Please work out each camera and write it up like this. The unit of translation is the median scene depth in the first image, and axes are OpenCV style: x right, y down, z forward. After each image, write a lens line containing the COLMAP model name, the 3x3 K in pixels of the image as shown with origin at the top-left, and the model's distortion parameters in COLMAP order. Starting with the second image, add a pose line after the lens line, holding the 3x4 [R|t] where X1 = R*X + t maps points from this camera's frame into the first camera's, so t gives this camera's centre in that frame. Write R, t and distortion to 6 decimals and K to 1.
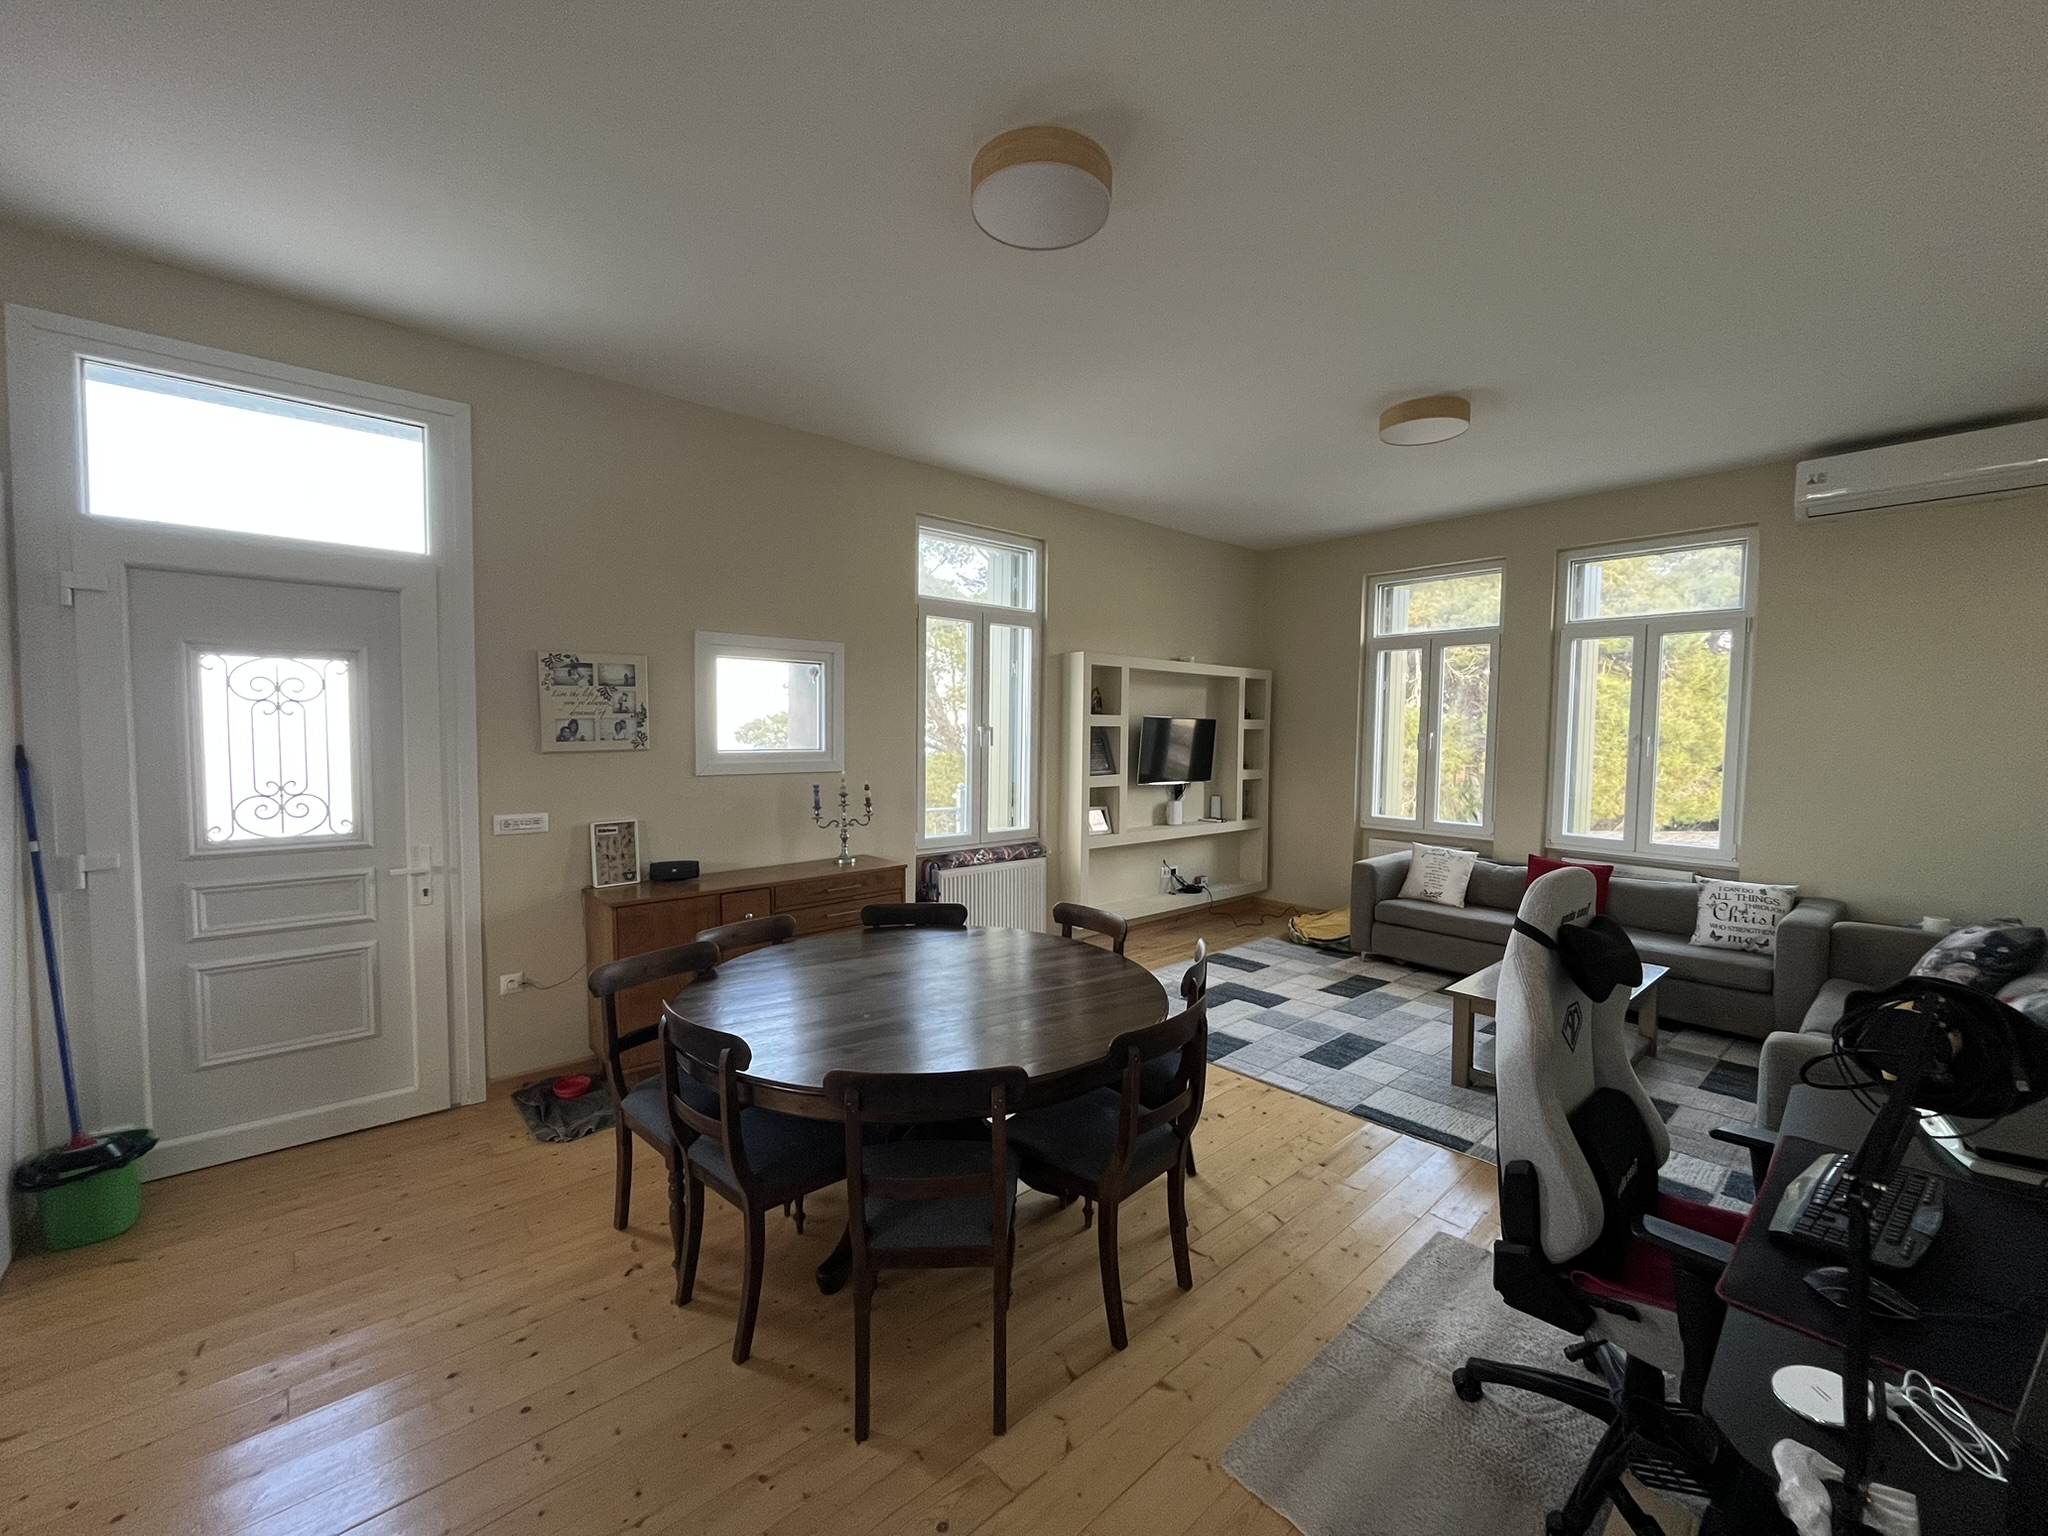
lens RADIAL K [[824.7, 0, 1024.0], [0, 824.7, 768.0], [0, 0, 1]] dist [-0.001523, 0.000121]
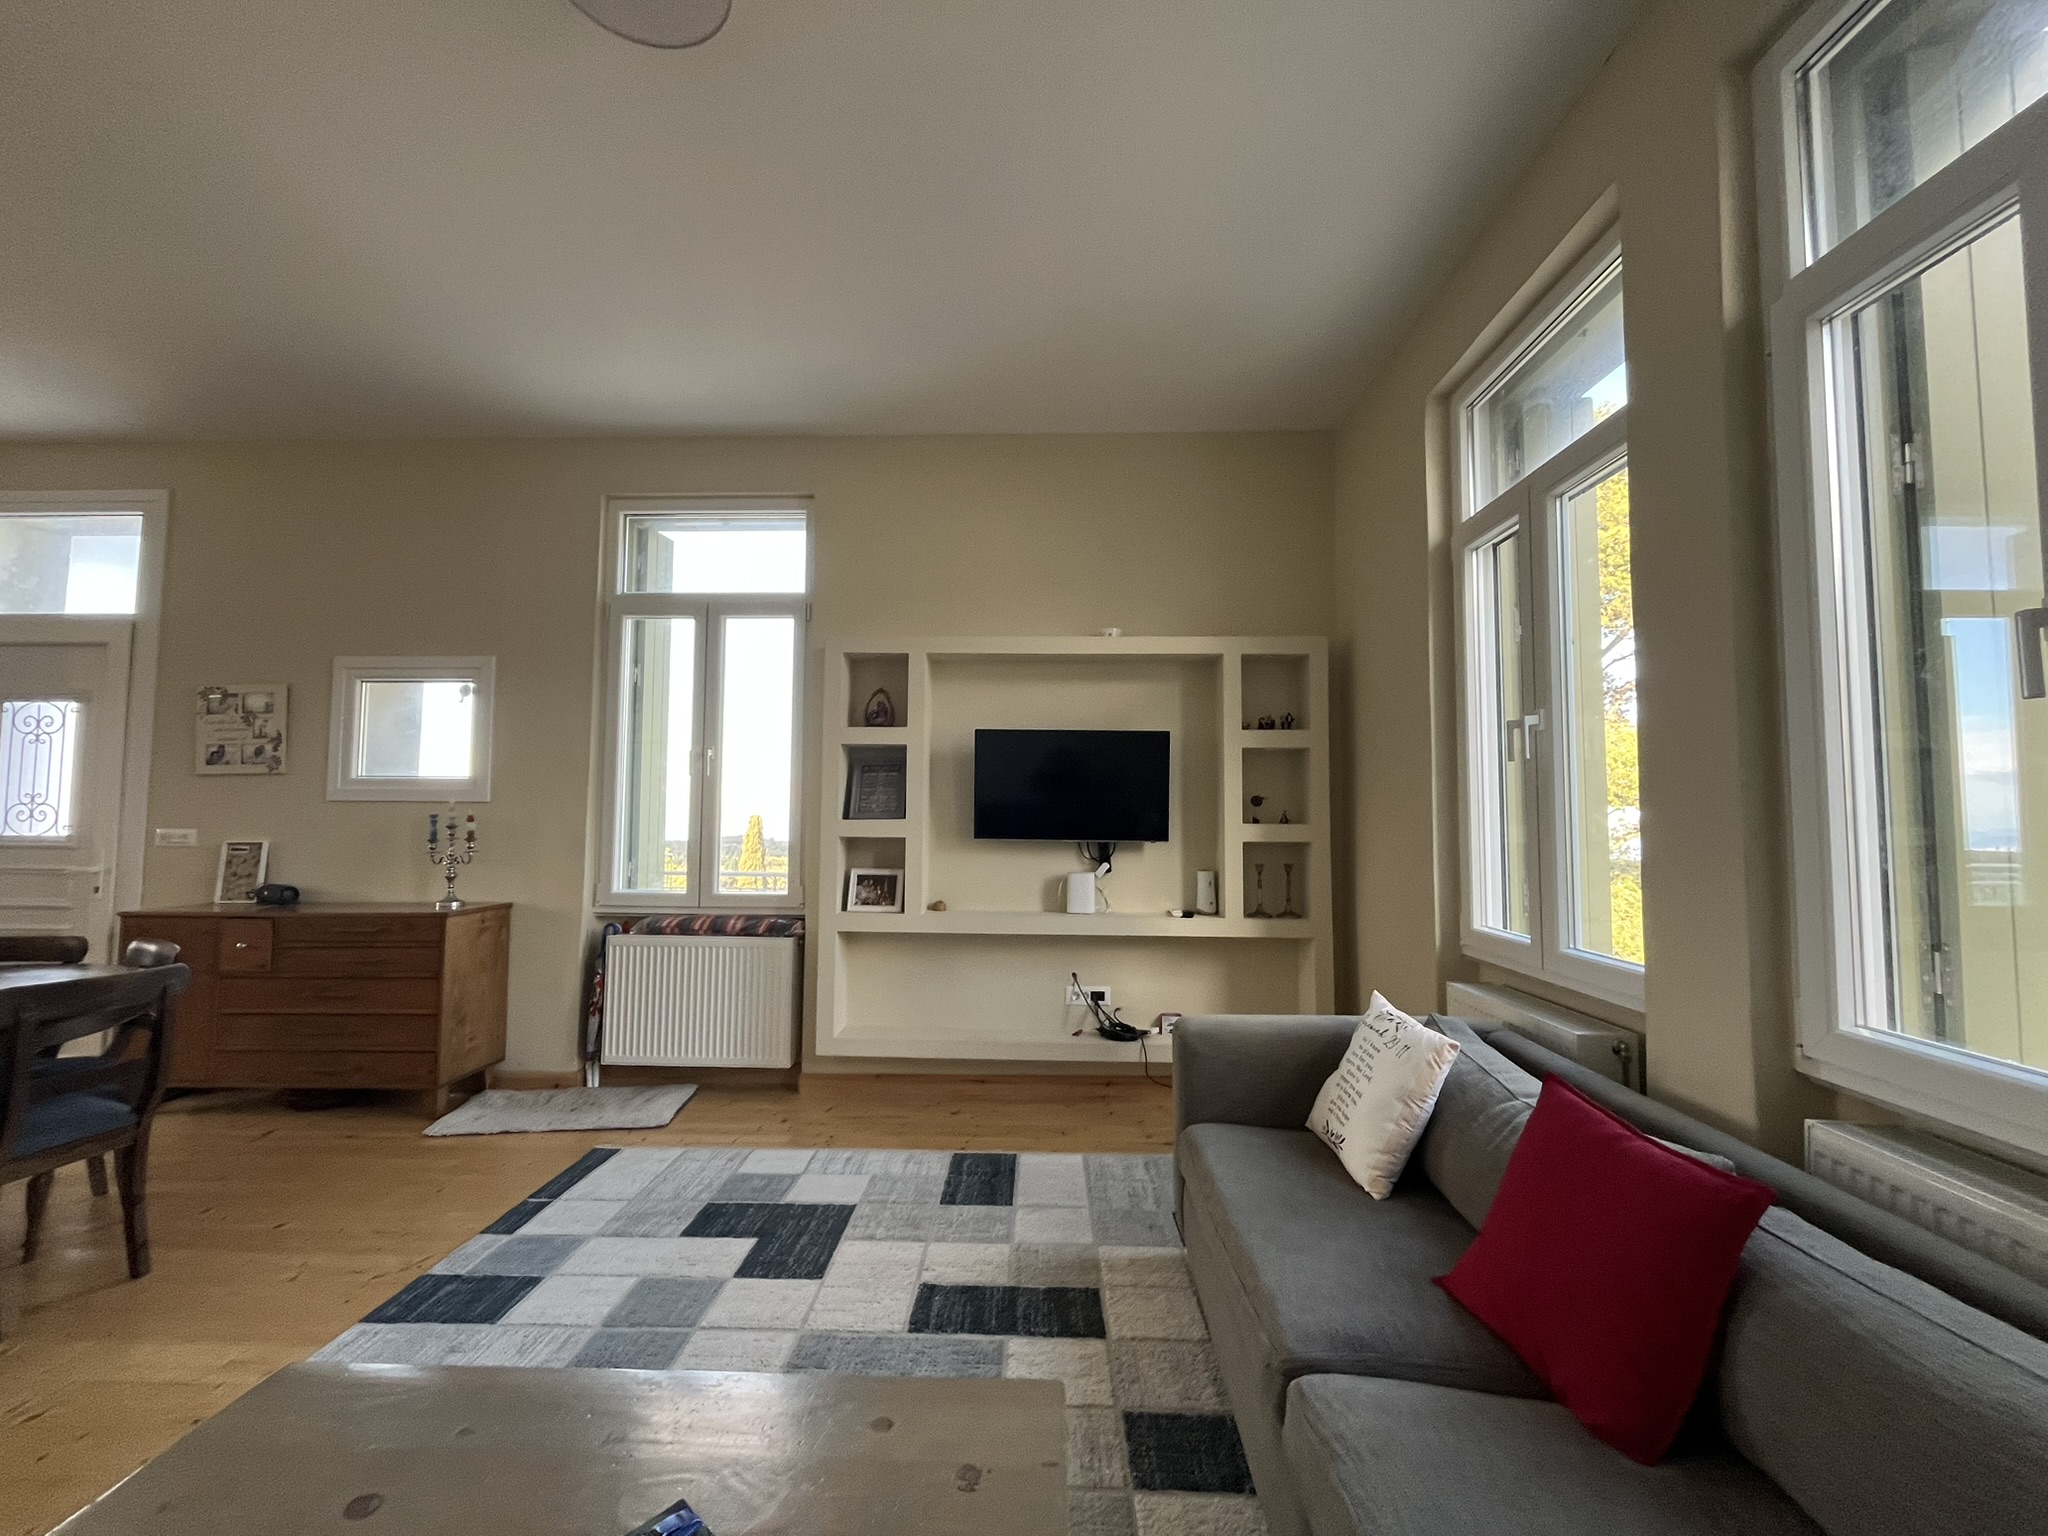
lens RADIAL K [[831.3, 0, 1024.0], [0, 831.3, 768.0], [0, 0, 1]] dist [-0.000580, 0.000155]
pose [[0.726802, -0.048215, -0.685153, 0.754677], [-0.034180, 0.993758, -0.106190, 0.040219], [0.685996, 0.100597, 0.720617, 0.721186]]
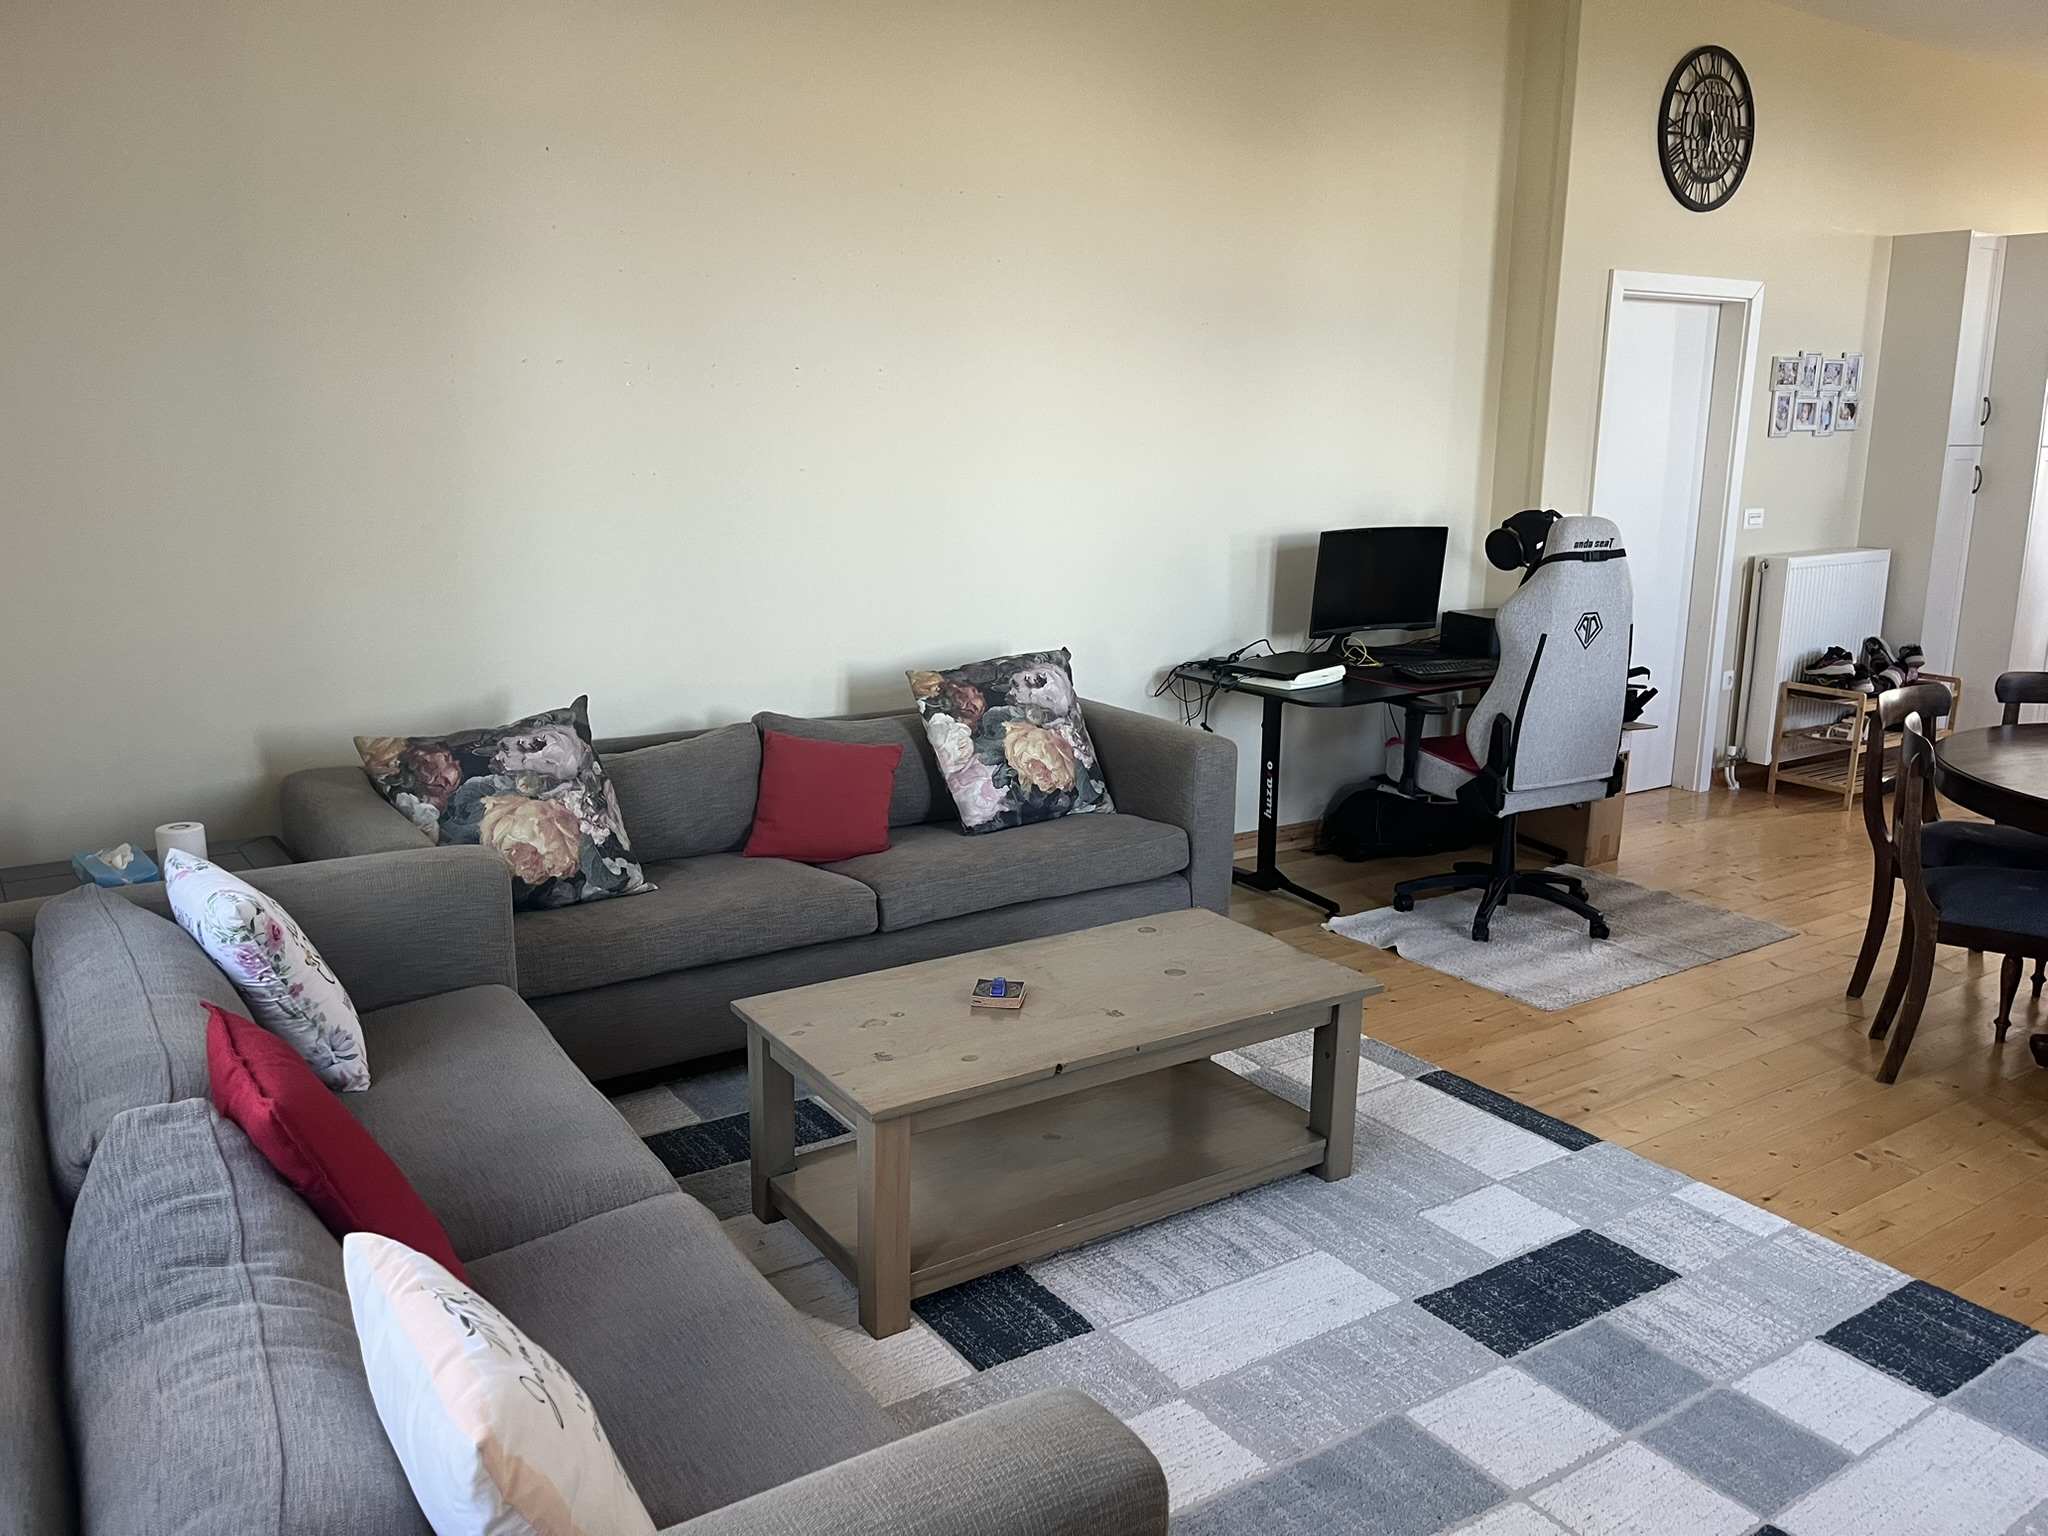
lens RADIAL K [[1579.3, 0, 1024.0], [0, 1579.3, 768.0], [0, 0, 1]] dist [0.036673, -0.002791]
pose [[-0.990653, -0.044085, 0.129088, 0.461732], [-0.008538, 0.964519, 0.263877, -0.058869], [-0.136141, 0.260308, -0.955879, 1.414095]]
